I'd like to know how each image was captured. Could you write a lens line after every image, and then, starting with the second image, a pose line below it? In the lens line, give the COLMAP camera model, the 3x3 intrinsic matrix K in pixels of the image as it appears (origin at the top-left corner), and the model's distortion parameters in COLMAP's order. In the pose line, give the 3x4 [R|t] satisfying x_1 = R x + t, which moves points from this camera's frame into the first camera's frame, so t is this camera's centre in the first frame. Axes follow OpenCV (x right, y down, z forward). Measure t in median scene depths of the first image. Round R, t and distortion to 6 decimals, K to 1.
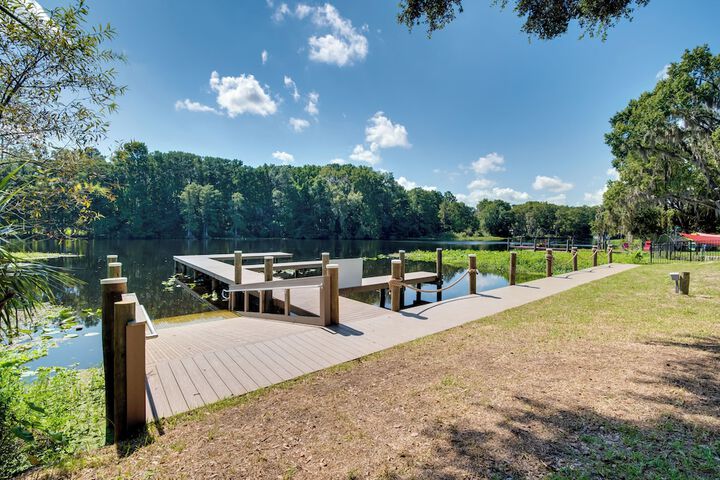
lens RADIAL K [[321.1, 0, 344.8], [0, 321.1, 238.0], [0, 0, 1]] dist [-0.001453, -0.000076]
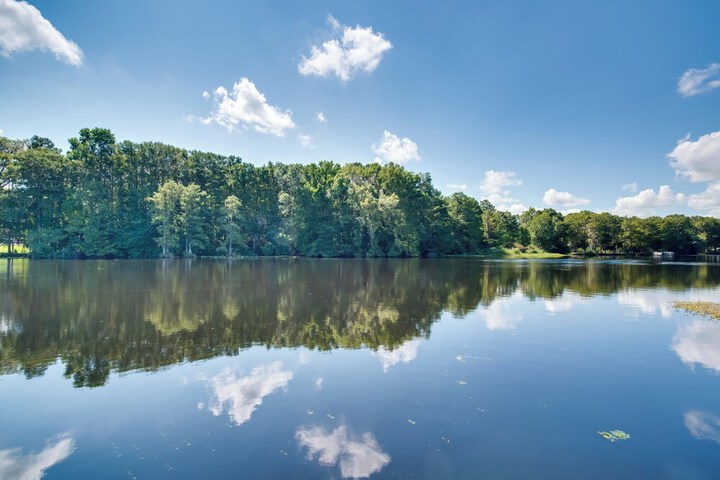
lens RADIAL K [[277.8, 0, 327.2], [0, 277.8, 242.7], [0, 0, 1]] dist [-0.001511, -0.000082]
pose [[0.998782, -0.004735, -0.049114, -0.076579], [0.002628, 0.999077, -0.042879, -0.002950], [0.049272, 0.042697, 0.997872, 0.343570]]
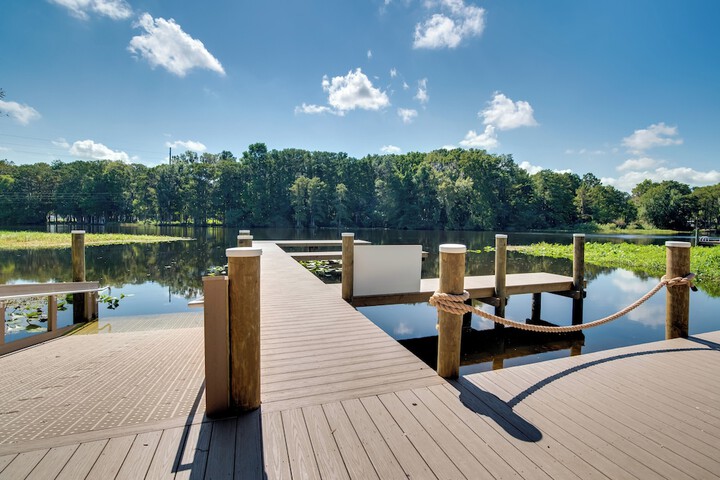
lens RADIAL K [[310.6, 0, 341.6], [0, 310.6, 231.0], [0, 0, 1]] dist [-0.002121, -0.000010]
pose [[0.936532, 0.011902, -0.350380, 0.016523], [-0.010840, 0.999929, 0.004994, 0.005131], [0.350414, -0.000879, 0.936594, 0.060078]]
